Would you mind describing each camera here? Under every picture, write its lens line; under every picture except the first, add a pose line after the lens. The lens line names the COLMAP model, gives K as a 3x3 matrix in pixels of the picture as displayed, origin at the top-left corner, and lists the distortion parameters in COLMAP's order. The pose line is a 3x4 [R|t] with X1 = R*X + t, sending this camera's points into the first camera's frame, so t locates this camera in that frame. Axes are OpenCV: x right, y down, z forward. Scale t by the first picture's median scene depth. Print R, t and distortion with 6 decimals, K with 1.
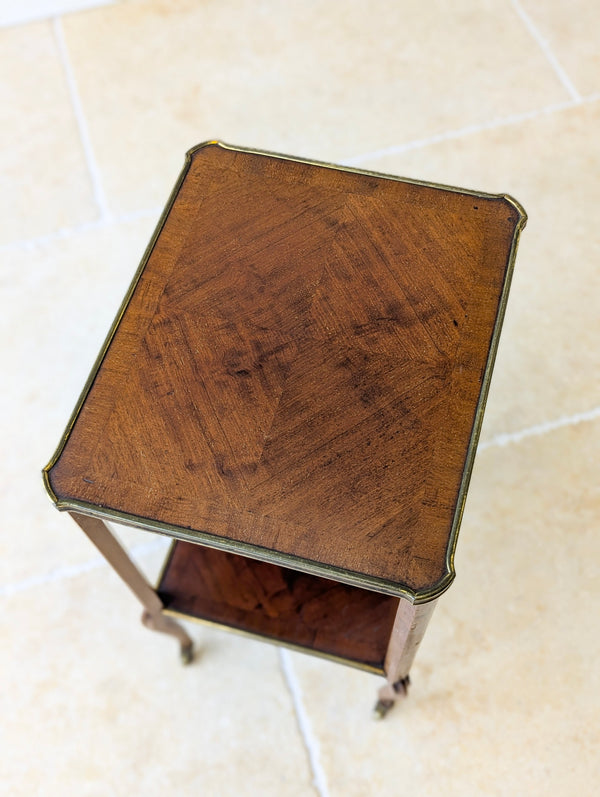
lens RADIAL K [[866.1, 0, 298.2], [0, 866.1, 387.5], [0, 0, 1]] dist [0.017381, 0.016938]
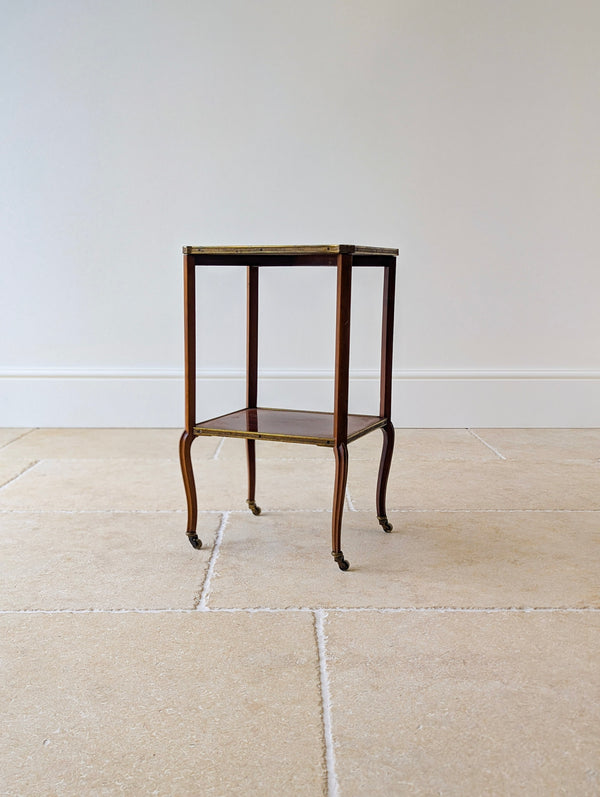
lens RADIAL K [[866.2, 0, 306.9], [0, 866.2, 396.2], [0, 0, 1]] dist [0.023367, -0.002907]
pose [[0.959772, 0.072836, -0.271169, 0.561205], [-0.262007, 0.579541, -0.771676, 1.367441], [0.100948, 0.811681, 0.575311, -0.119379]]
